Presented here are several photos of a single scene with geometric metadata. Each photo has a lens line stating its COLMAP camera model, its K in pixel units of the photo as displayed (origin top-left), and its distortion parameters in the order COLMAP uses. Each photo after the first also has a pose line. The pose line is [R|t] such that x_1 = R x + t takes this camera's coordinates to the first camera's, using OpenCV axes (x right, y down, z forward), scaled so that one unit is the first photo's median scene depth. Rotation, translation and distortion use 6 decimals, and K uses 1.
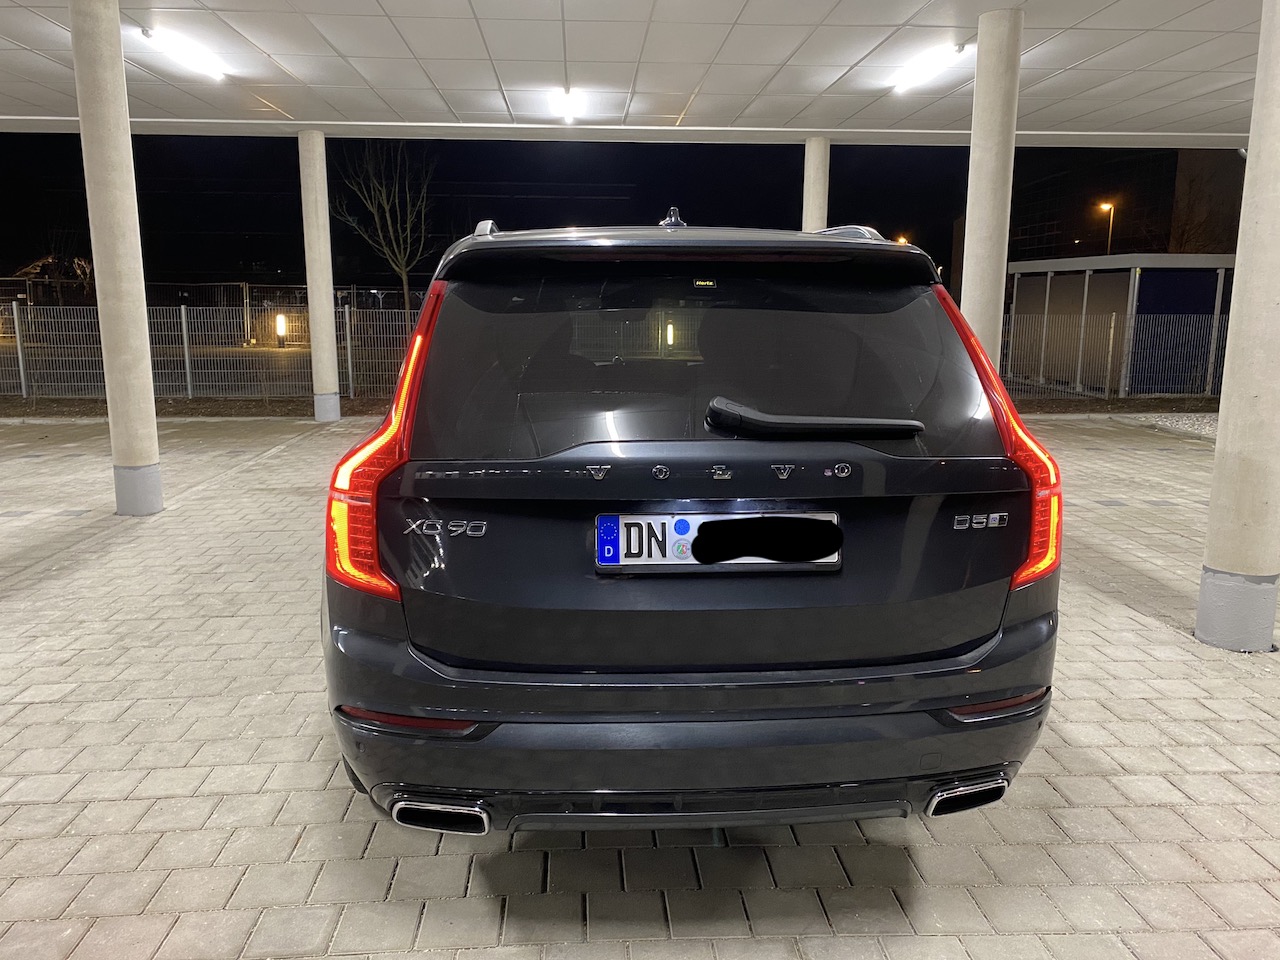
lens RADIAL K [[977.5, 0, 636.2], [0, 977.5, 471.2], [0, 0, 1]] dist [0.010151, 0.004654]
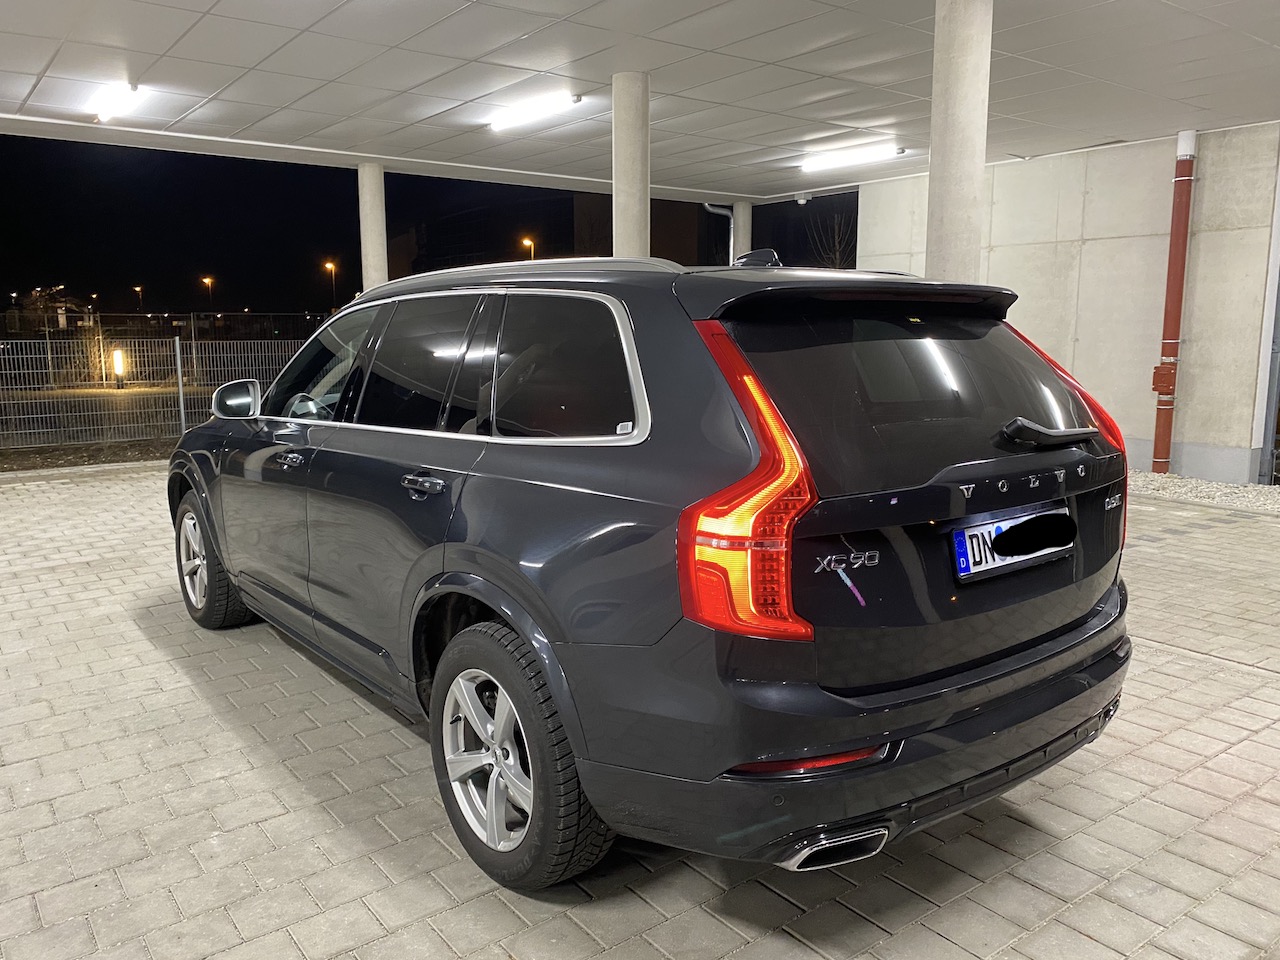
lens RADIAL K [[980.6, 0, 640.0], [0, 980.6, 480.0], [0, 0, 1]] dist [0.003019, 0.000085]
pose [[0.831818, -0.090309, 0.547653, -0.669722], [0.099958, 0.994916, 0.012240, -0.044140], [-0.545974, 0.044561, 0.836616, 0.188098]]
